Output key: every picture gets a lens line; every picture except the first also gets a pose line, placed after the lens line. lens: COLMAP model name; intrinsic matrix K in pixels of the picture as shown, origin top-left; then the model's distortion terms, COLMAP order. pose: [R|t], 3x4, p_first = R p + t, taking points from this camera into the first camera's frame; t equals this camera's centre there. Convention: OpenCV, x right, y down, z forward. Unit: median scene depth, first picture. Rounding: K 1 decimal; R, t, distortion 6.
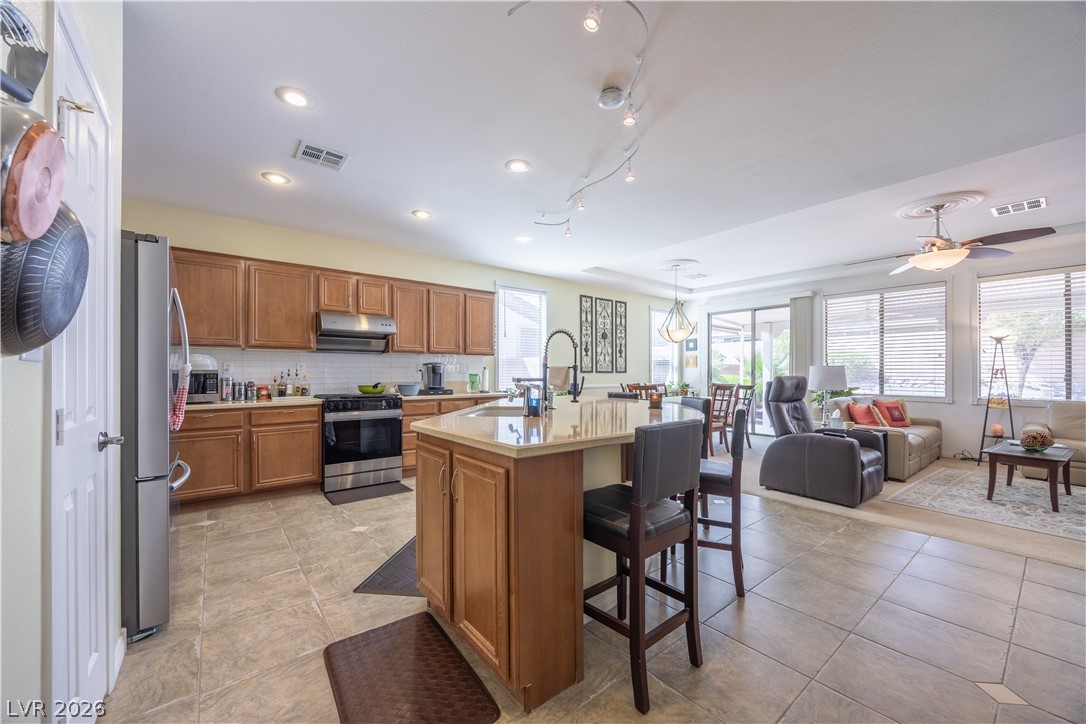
lens RADIAL K [[421.4, 0, 540.0], [0, 421.4, 370.4], [0, 0, 1]] dist [-0.001612, 0.000060]
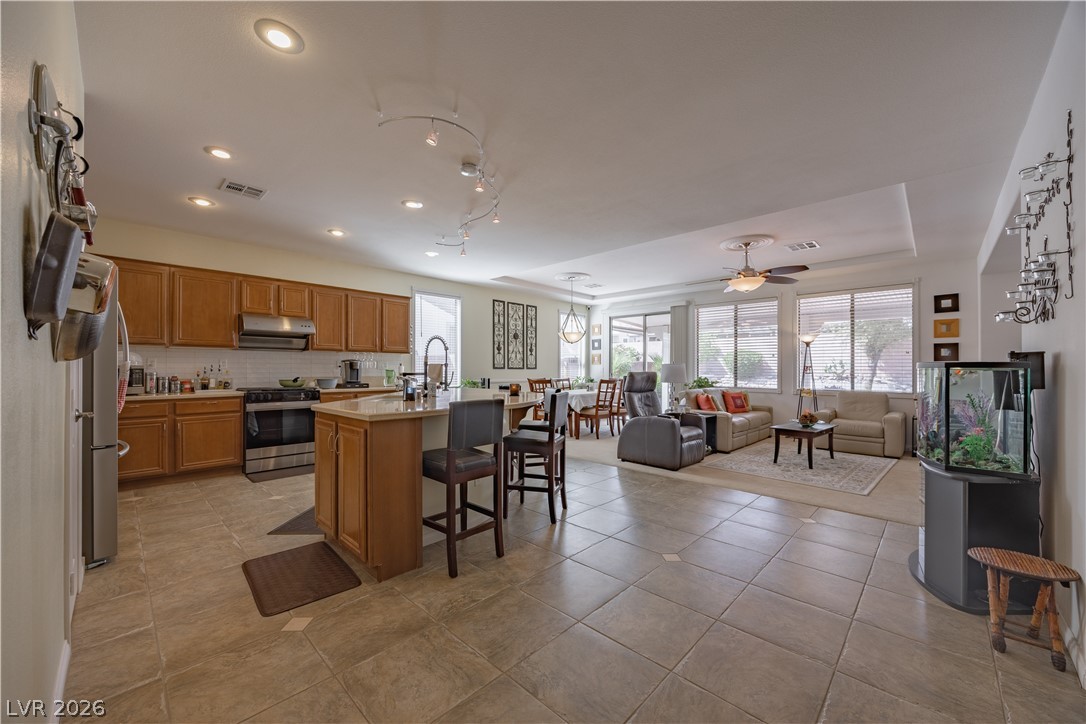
lens RADIAL K [[424.1, 0, 539.0], [0, 424.1, 365.3], [0, 0, 1]] dist [-0.001360, -0.000286]
pose [[0.992029, 0.003056, 0.125975, 0.109623], [-0.002722, 0.999992, -0.002829, -0.001208], [-0.125983, 0.002463, 0.992029, -0.200049]]
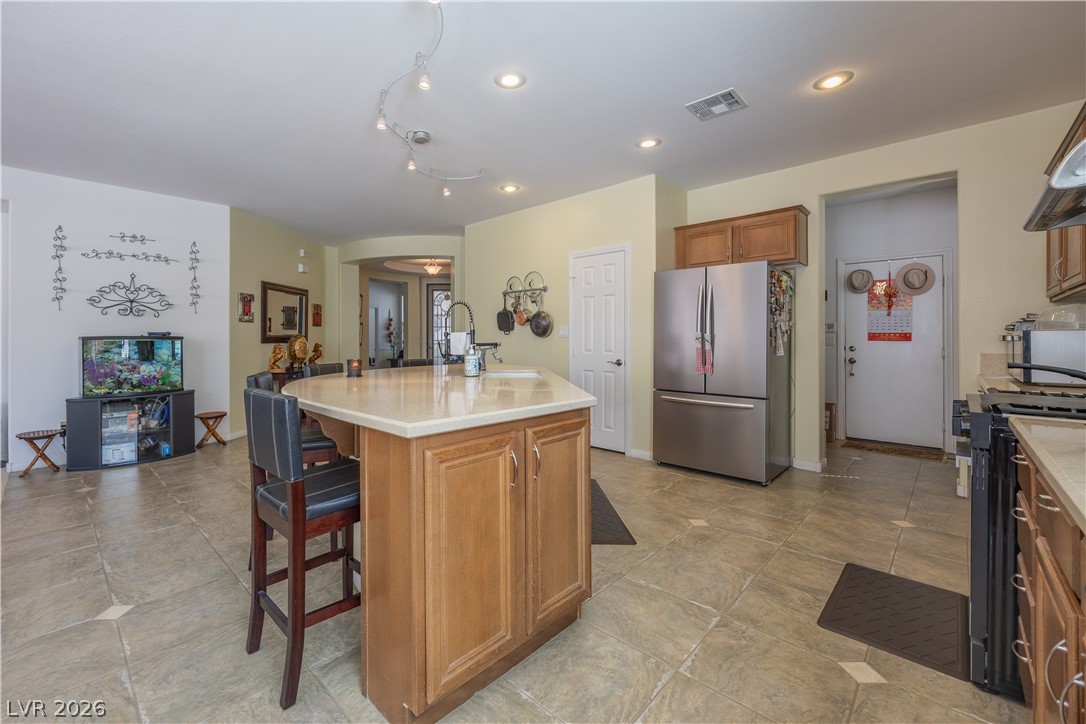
lens RADIAL K [[442.9, 0, 502.0], [0, 442.9, 340.9], [0, 0, 1]] dist [-0.000932, -0.000163]
pose [[-0.989878, 0.003930, -0.141866, 0.055533], [0.003916, 0.999992, 0.000380, 0.008289], [0.141866, -0.000180, -0.989886, 1.202407]]
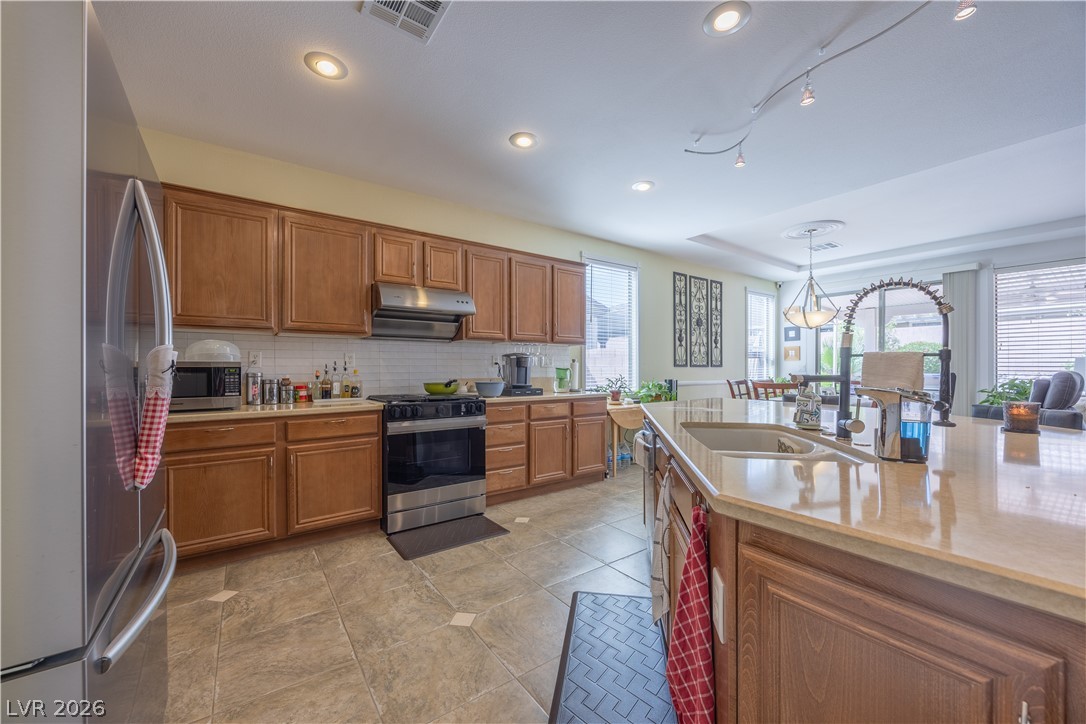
lens RADIAL K [[415.5, 0, 539.4], [0, 415.5, 366.0], [0, 0, 1]] dist [0.002000, -0.000016]
pose [[0.999120, 0.000336, -0.041930, -0.192249], [-0.000229, 0.999997, 0.002553, 0.003163], [0.041931, -0.002541, 0.999117, 0.263765]]
